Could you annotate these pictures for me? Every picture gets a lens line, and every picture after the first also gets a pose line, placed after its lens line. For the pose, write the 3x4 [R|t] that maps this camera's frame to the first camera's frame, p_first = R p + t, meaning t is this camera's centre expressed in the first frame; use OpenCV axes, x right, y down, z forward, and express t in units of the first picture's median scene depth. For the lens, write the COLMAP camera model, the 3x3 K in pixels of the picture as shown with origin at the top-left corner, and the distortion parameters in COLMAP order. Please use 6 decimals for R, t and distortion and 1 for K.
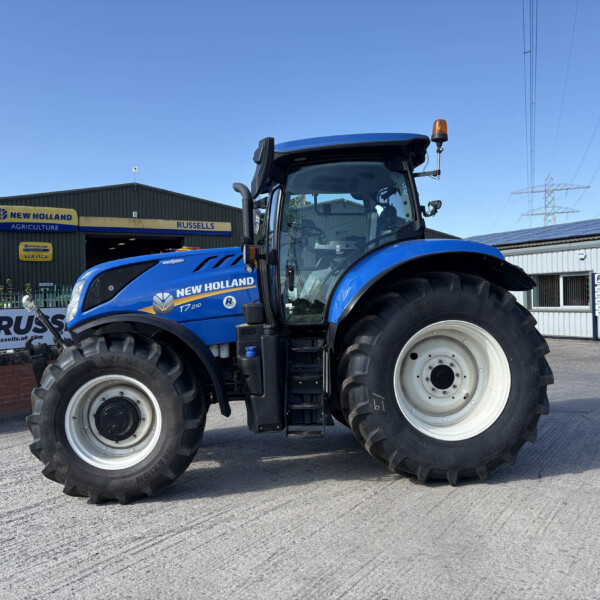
lens RADIAL K [[608.3, 0, 300.0], [0, 608.3, 300.0], [0, 0, 1]] dist [0.180785, -0.491187]
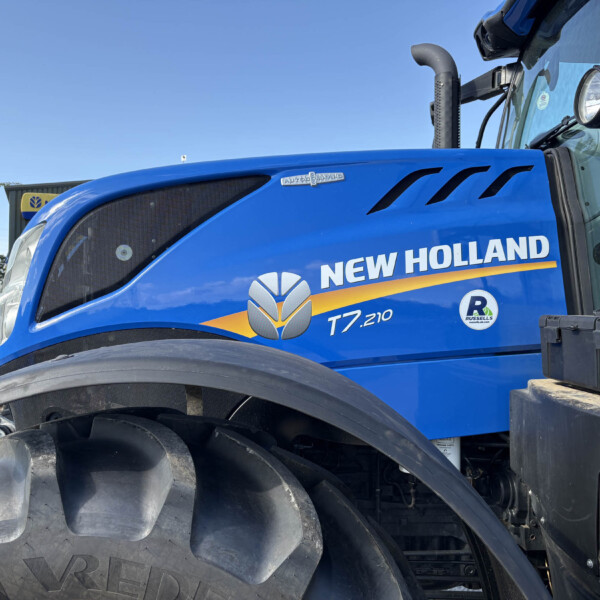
lens RADIAL K [[612.2, 0, 297.8], [0, 612.2, 290.4], [0, 0, 1]] dist [0.040691, -0.040572]
pose [[0.996936, 0.035038, -0.069933, -0.189946], [-0.037377, 0.998775, -0.032433, 0.007515], [0.068711, 0.034948, 0.997024, 0.676928]]
